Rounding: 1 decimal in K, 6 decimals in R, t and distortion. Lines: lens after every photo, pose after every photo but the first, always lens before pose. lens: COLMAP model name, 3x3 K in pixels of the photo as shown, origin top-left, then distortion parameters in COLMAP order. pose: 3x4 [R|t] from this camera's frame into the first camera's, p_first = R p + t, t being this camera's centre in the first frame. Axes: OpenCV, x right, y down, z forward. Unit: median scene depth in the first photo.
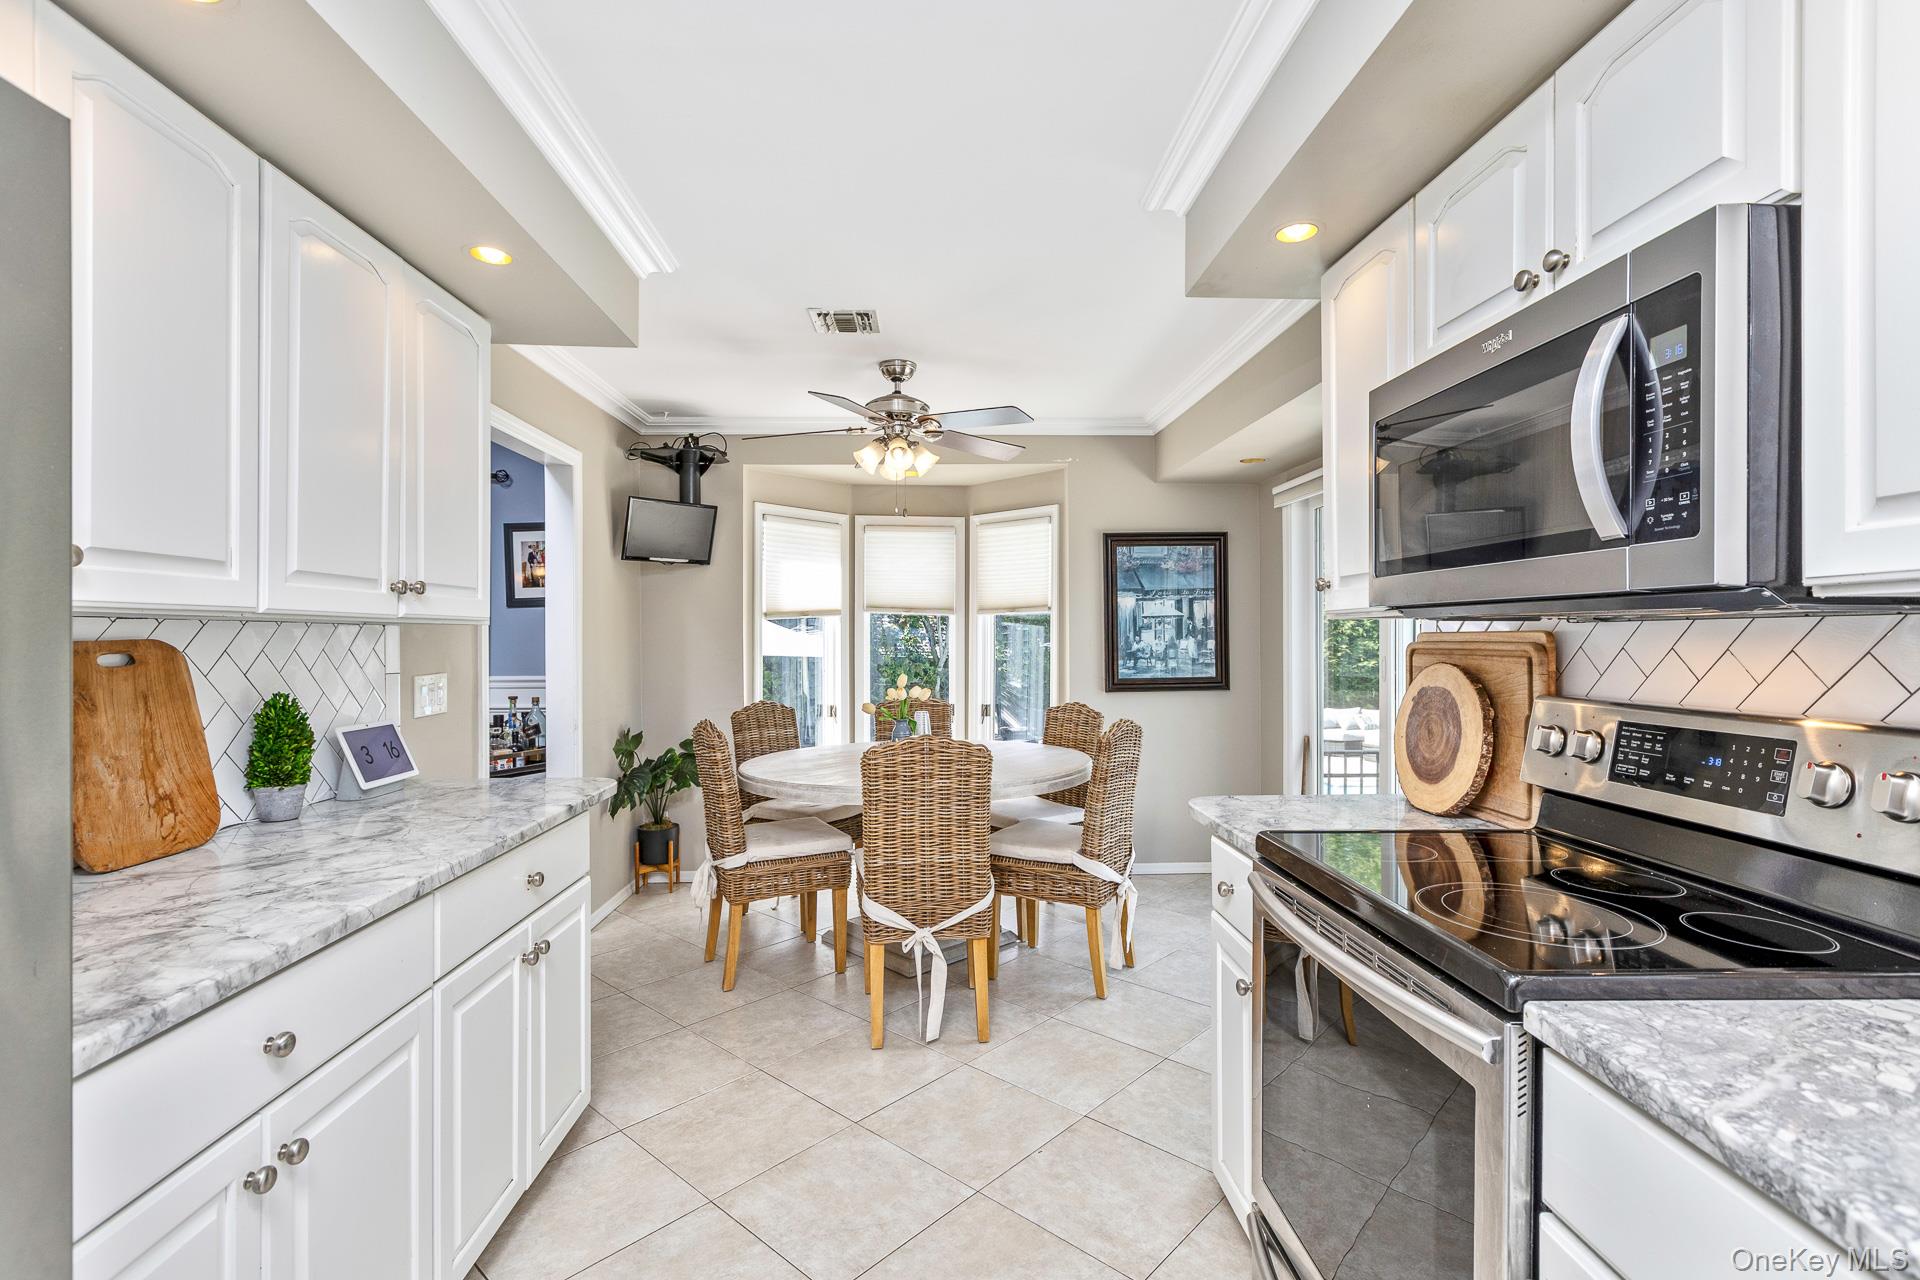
lens RADIAL K [[952.7, 0, 1014.2], [0, 952.7, 626.6], [0, 0, 1]] dist [-0.008458, 0.002117]
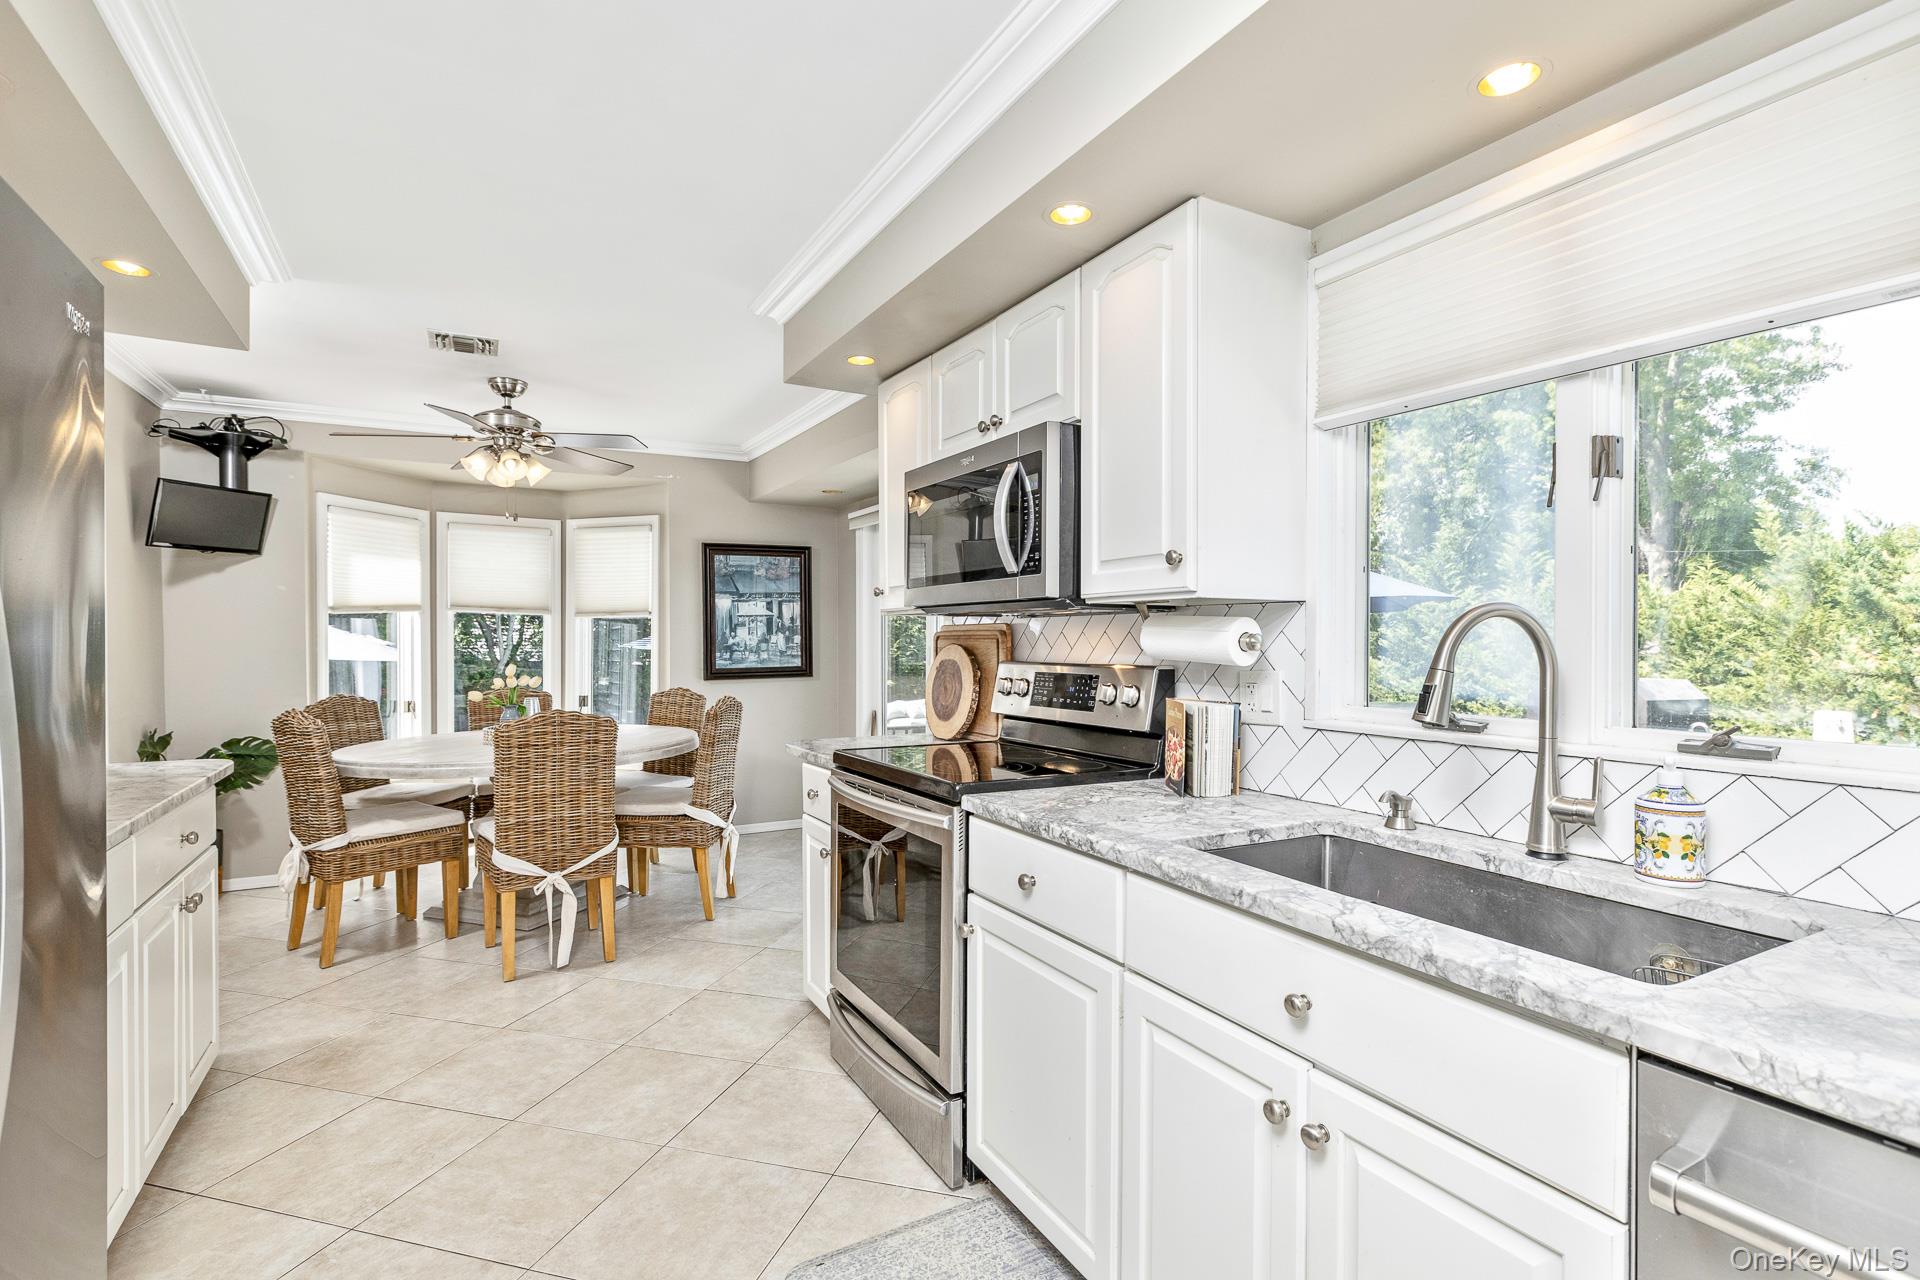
lens RADIAL K [[909.6, 0, 1064.6], [0, 909.6, 643.8], [0, 0, 1]] dist [-0.000622, 0.002412]
pose [[0.879495, -0.002017, 0.475903, -0.058829], [-0.004948, 0.999898, 0.013382, 0.009817], [-0.475882, -0.014124, 0.879396, -0.235859]]
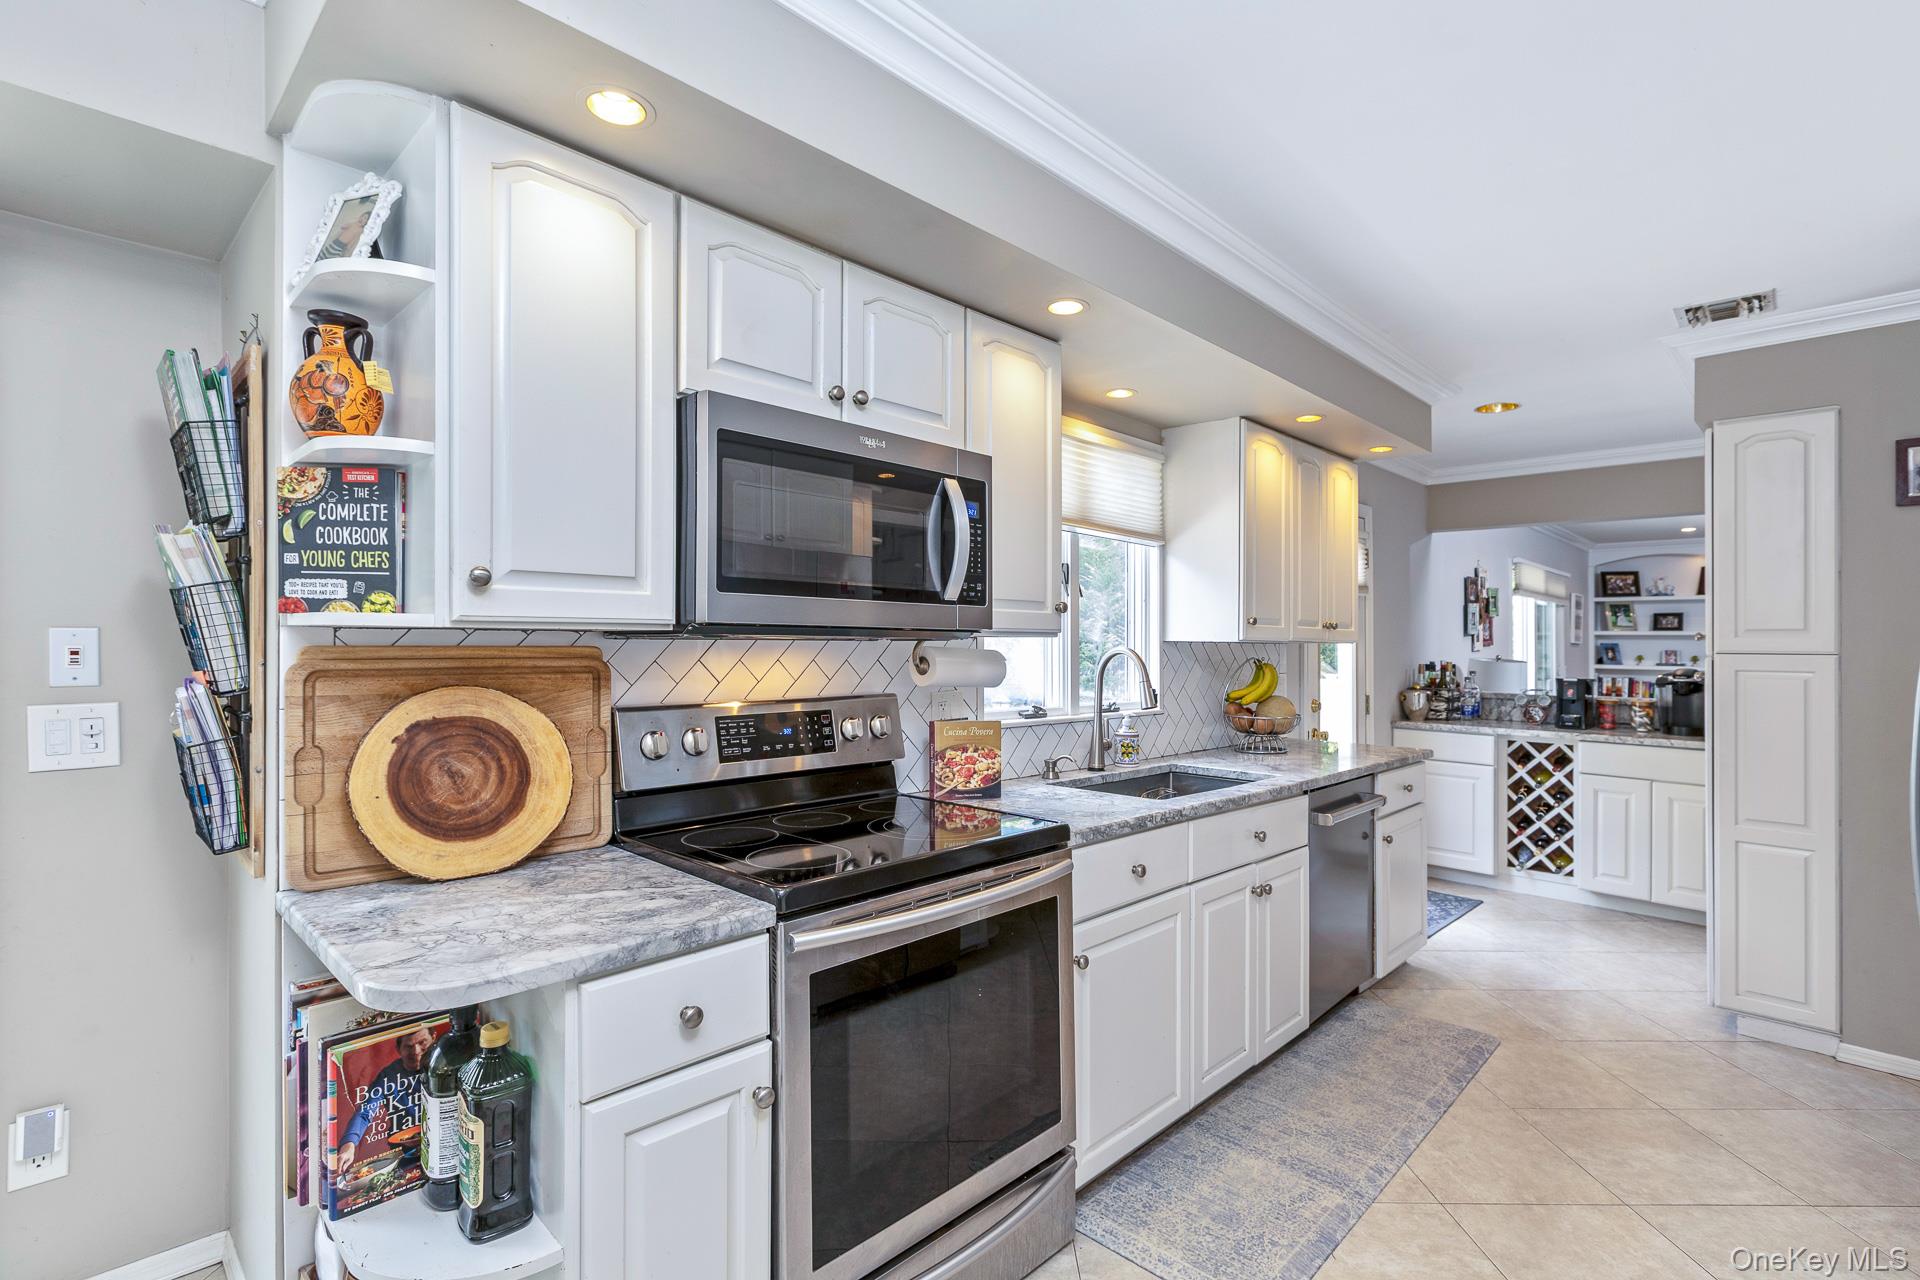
lens RADIAL K [[909.6, 0, 946.7], [0, 909.6, 625.3], [0, 0, 1]] dist [-0.000622, 0.002412]
pose [[-0.641283, 0.008340, 0.767260, -0.223753], [-0.015988, 0.999579, -0.024228, -0.000233], [-0.767138, -0.027804, -0.640879, 0.674135]]
